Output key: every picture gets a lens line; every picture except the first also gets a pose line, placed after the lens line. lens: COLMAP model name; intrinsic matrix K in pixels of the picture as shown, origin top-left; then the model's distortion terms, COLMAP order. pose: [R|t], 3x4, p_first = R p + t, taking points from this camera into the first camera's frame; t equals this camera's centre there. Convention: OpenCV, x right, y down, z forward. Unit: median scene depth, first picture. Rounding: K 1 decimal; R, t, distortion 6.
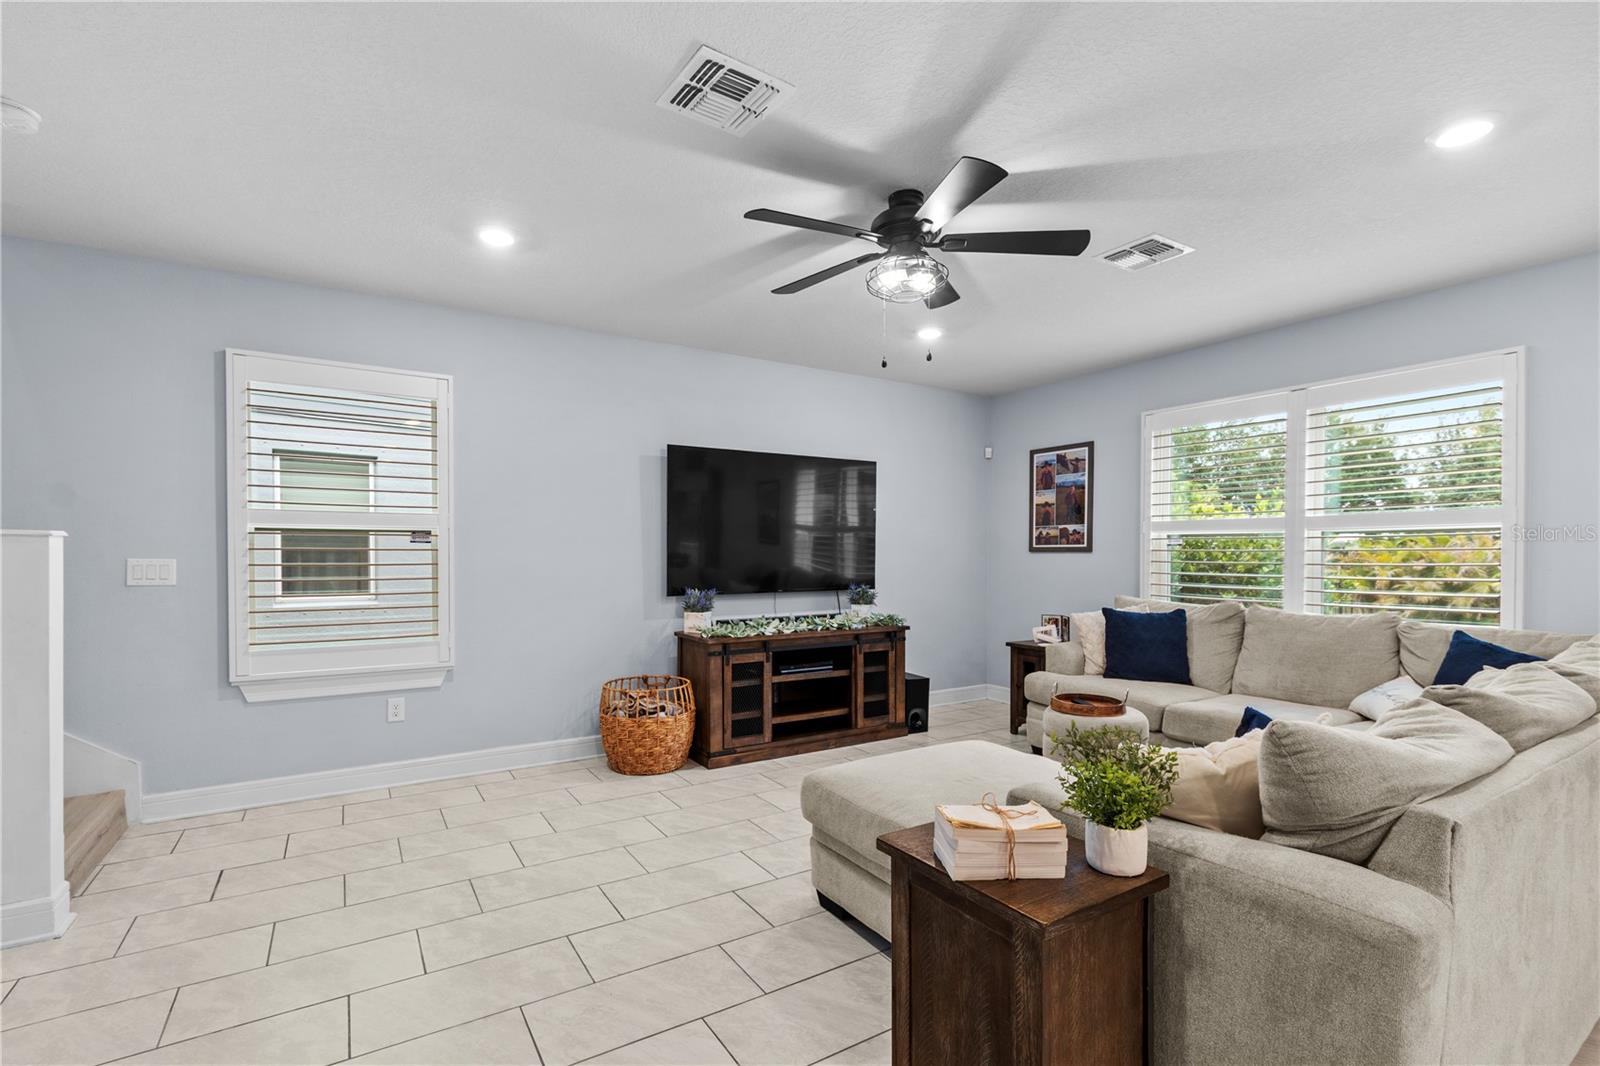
lens RADIAL K [[717.0, 0, 831.6], [0, 717.0, 589.3], [0, 0, 1]] dist [0.002886, -0.002280]
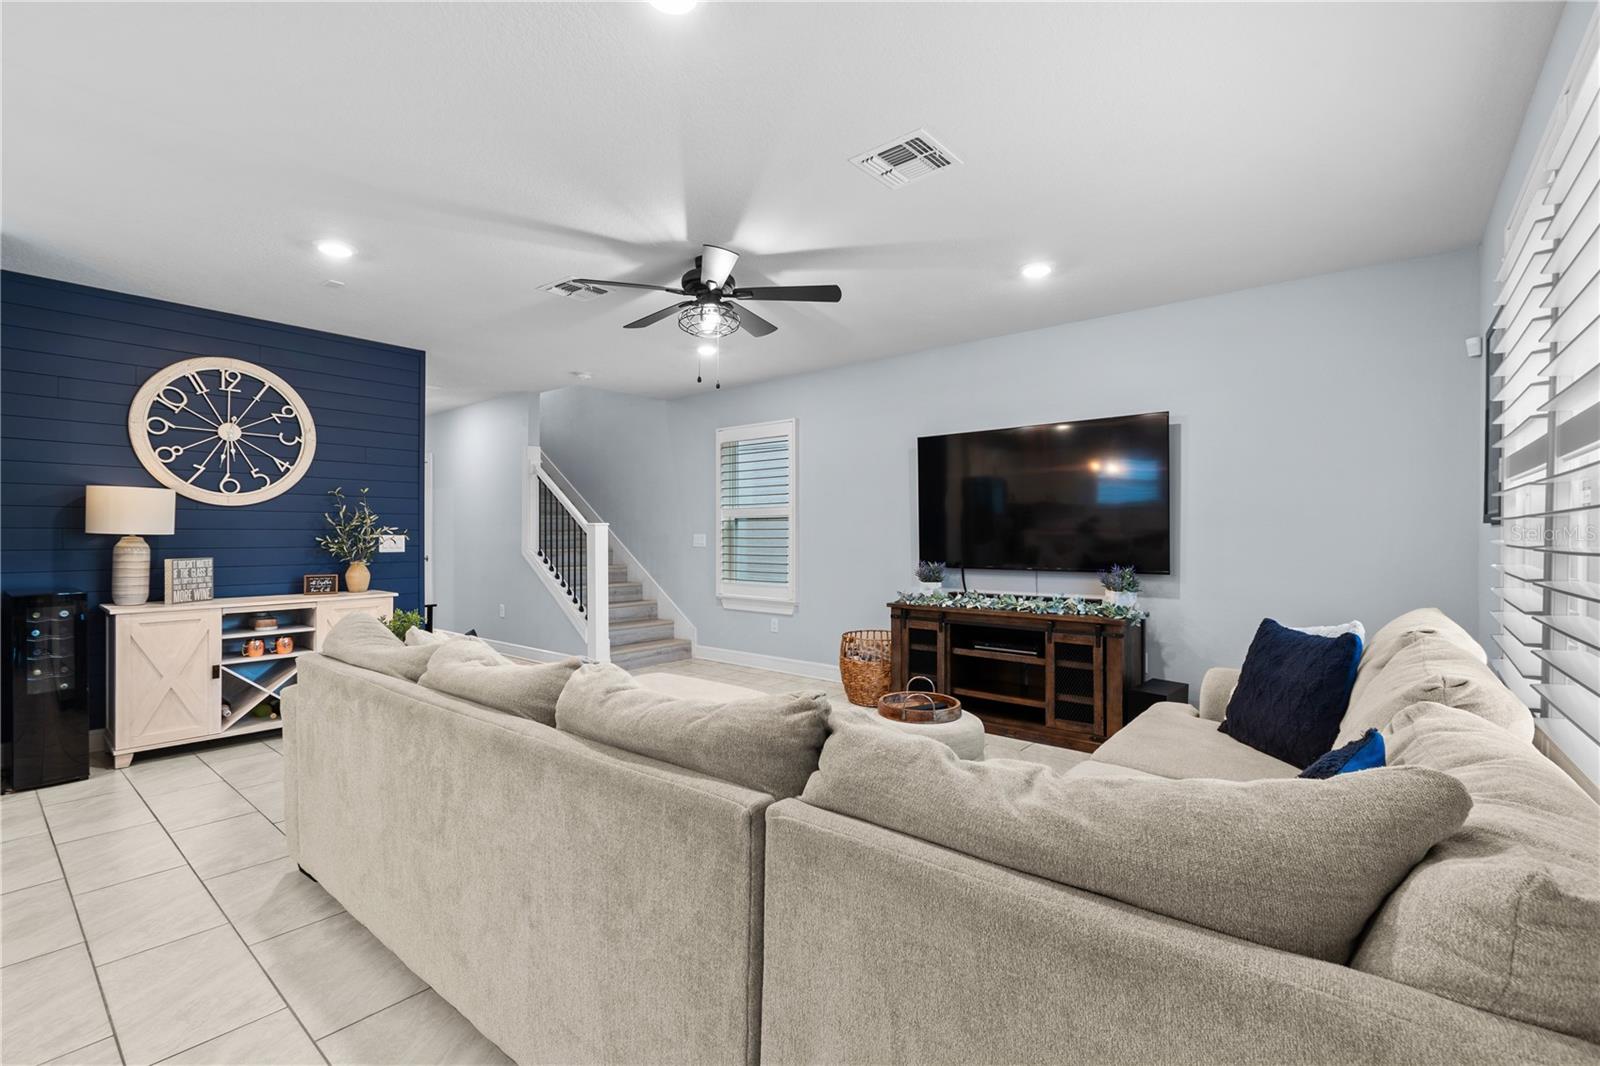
lens RADIAL K [[717.0, 0, 800.1], [0, 717.0, 536.2], [0, 0, 1]] dist [0.002886, -0.002280]
pose [[0.308873, 0.006830, -0.951079, 0.814502], [-0.040913, 0.999144, -0.006112, -0.023984], [0.950223, 0.040799, 0.308888, 0.446997]]
